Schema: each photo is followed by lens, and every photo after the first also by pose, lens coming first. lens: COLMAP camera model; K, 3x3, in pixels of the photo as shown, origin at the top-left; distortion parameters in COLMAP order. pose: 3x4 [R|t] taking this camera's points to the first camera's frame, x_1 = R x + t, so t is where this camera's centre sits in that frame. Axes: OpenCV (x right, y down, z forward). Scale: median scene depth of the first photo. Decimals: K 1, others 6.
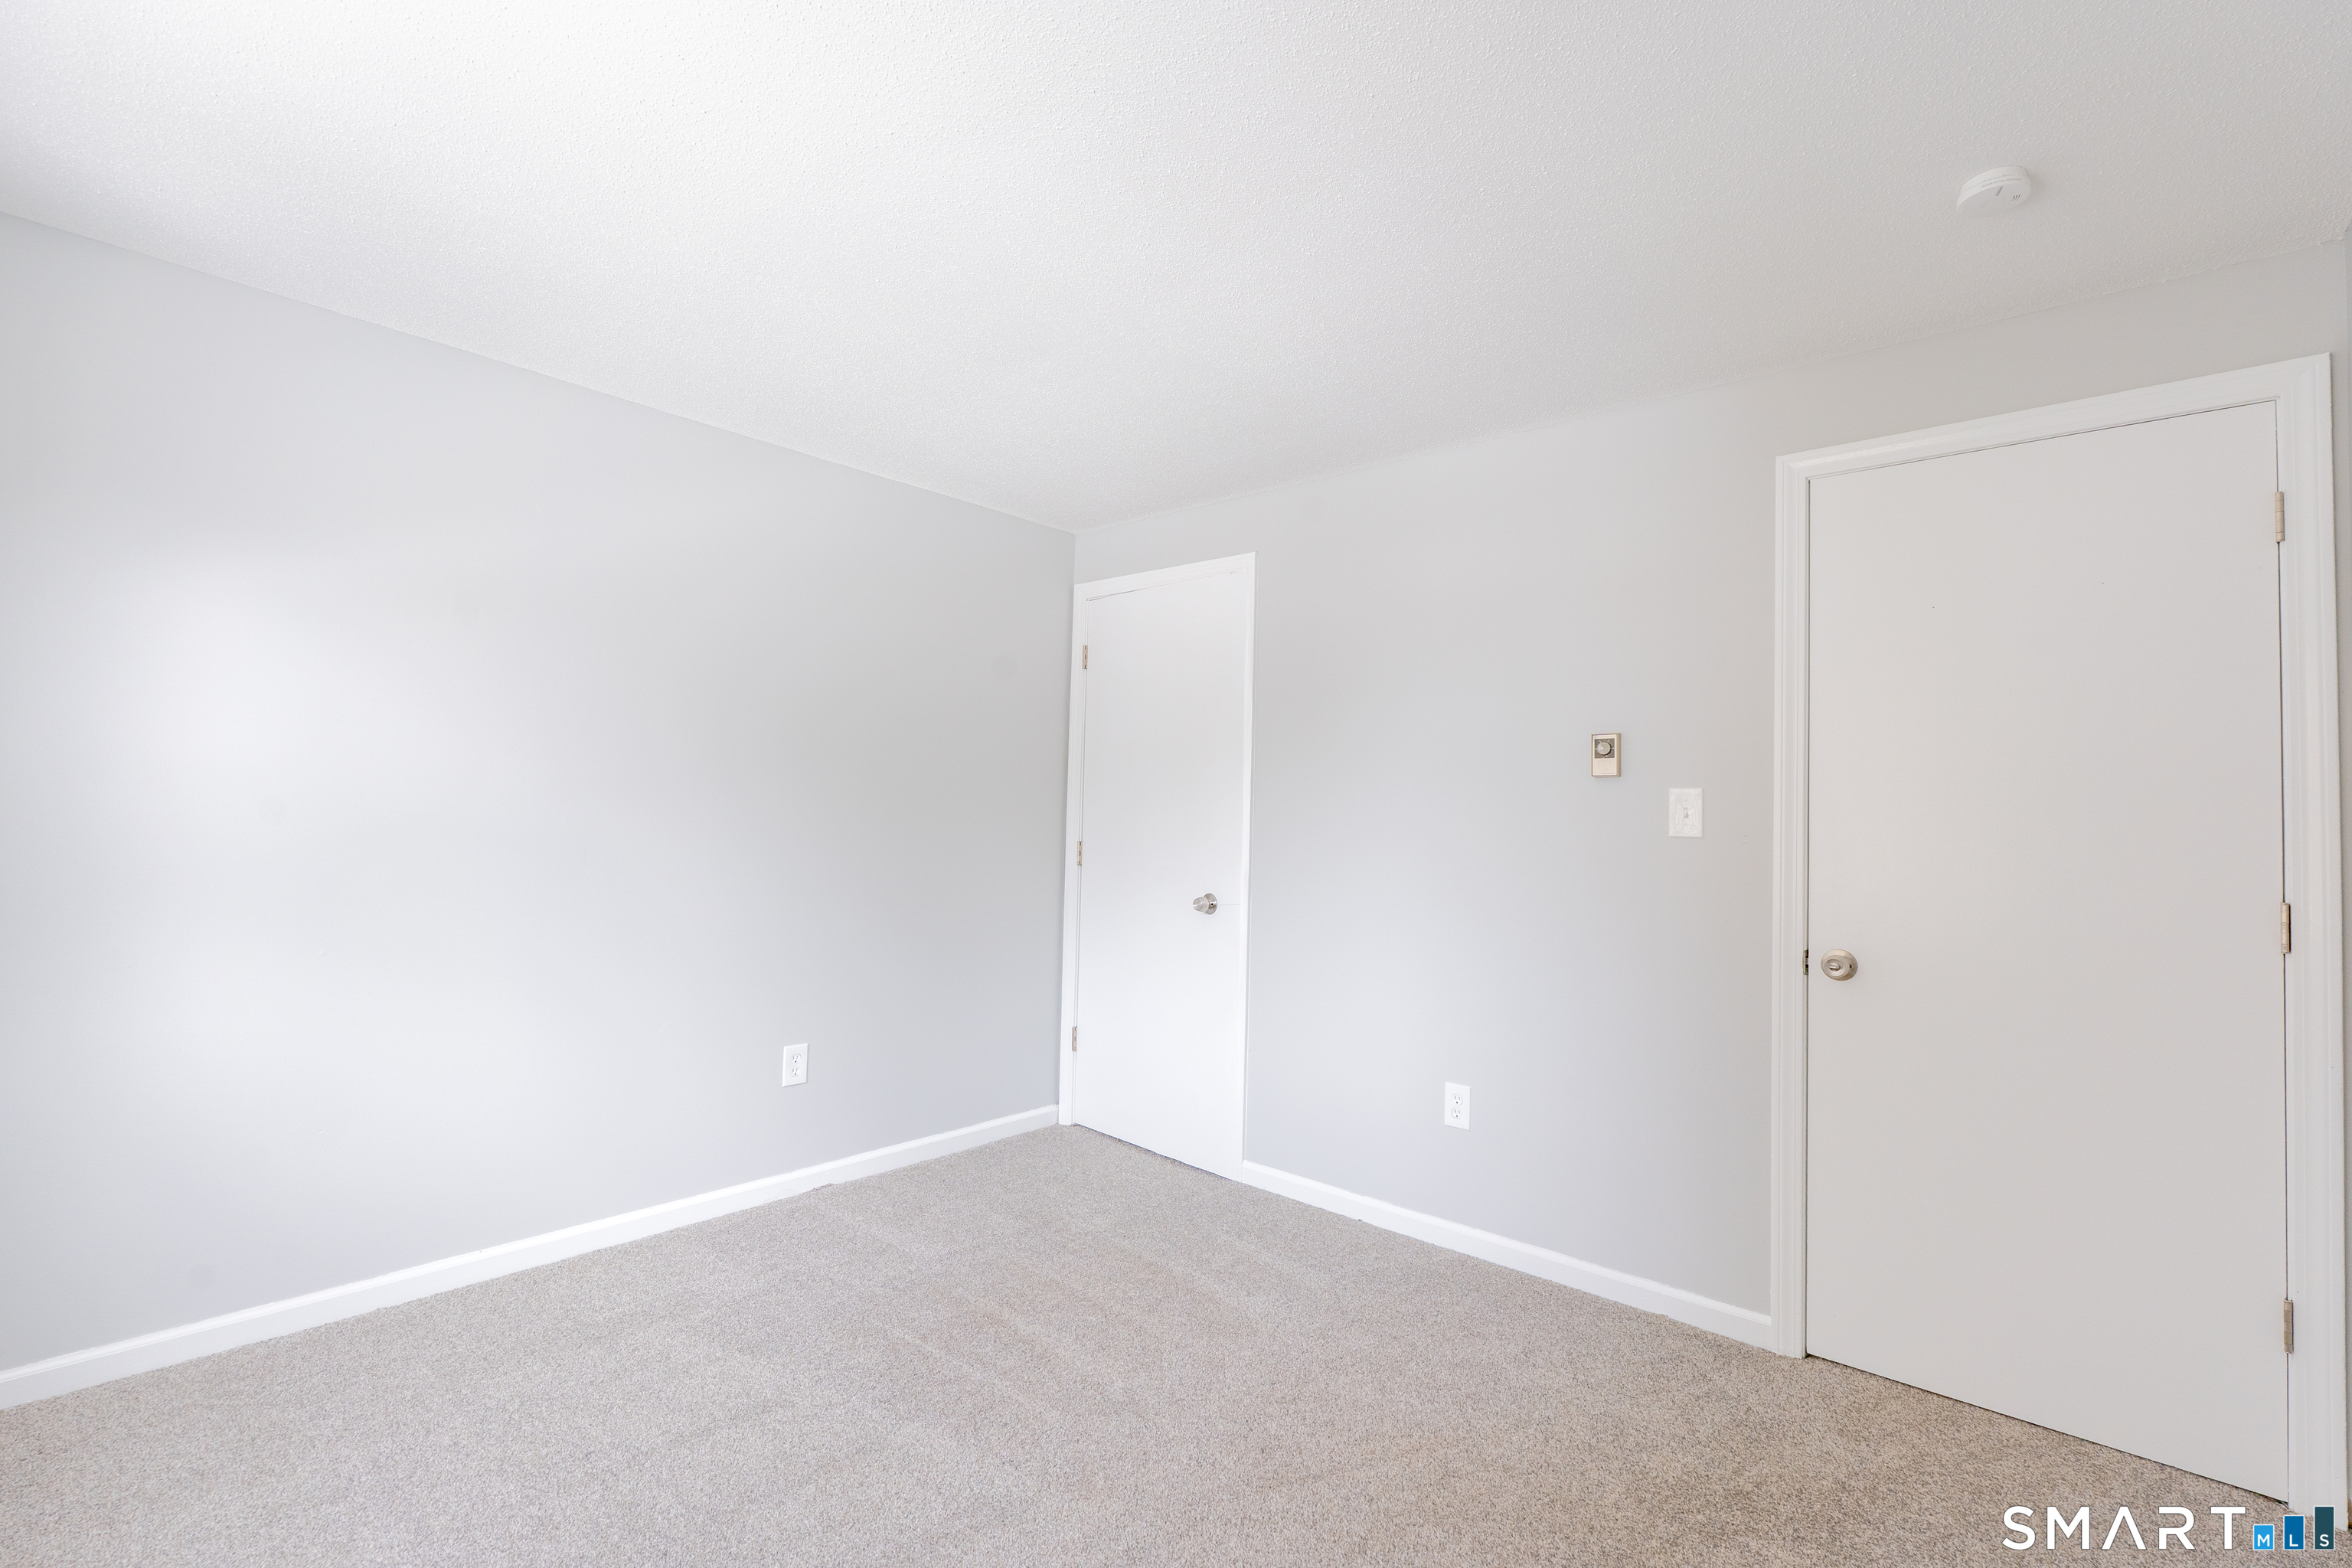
lens RADIAL K [[1046.2, 0, 1172.0], [0, 1046.2, 790.3], [0, 0, 1]] dist [-0.006371, -0.000564]
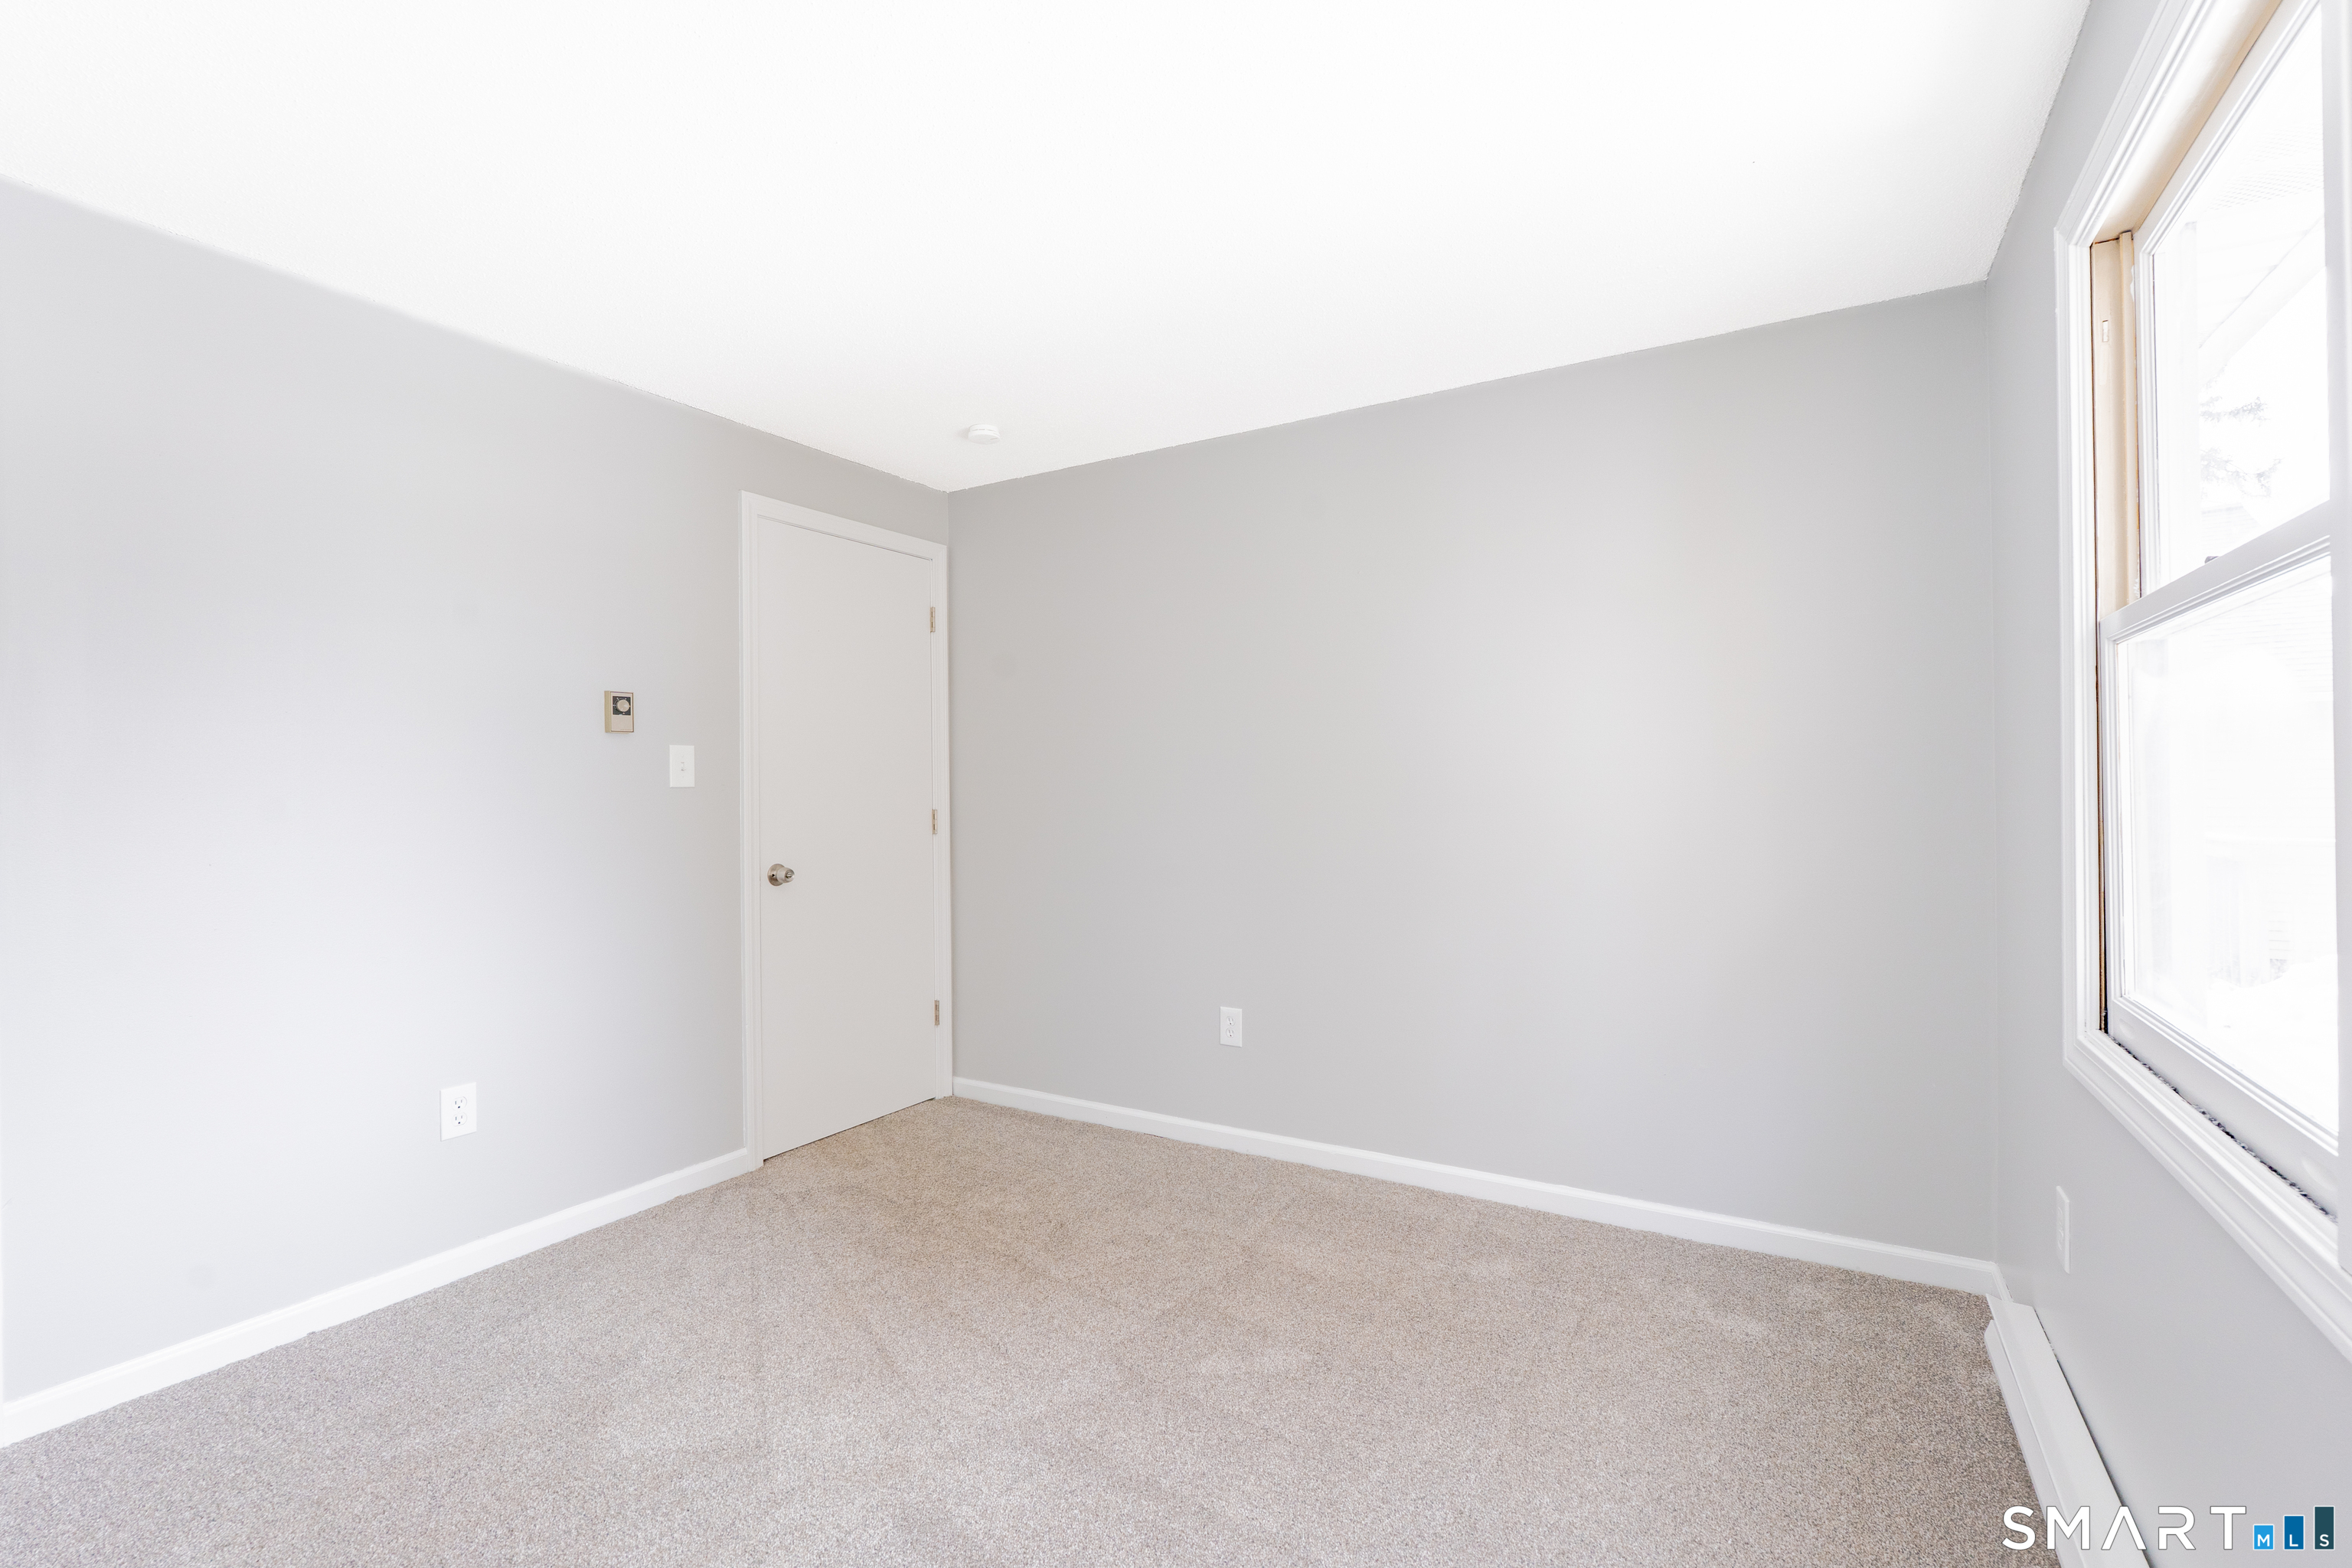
lens RADIAL K [[1046.2, 0, 1190.3], [0, 1046.2, 788.8], [0, 0, 1]] dist [-0.006371, -0.000564]
pose [[-0.205621, -0.029918, 0.978174, -0.761598], [-0.027808, 0.999308, 0.024719, 0.001778], [-0.978236, -0.022118, -0.206311, 0.674947]]
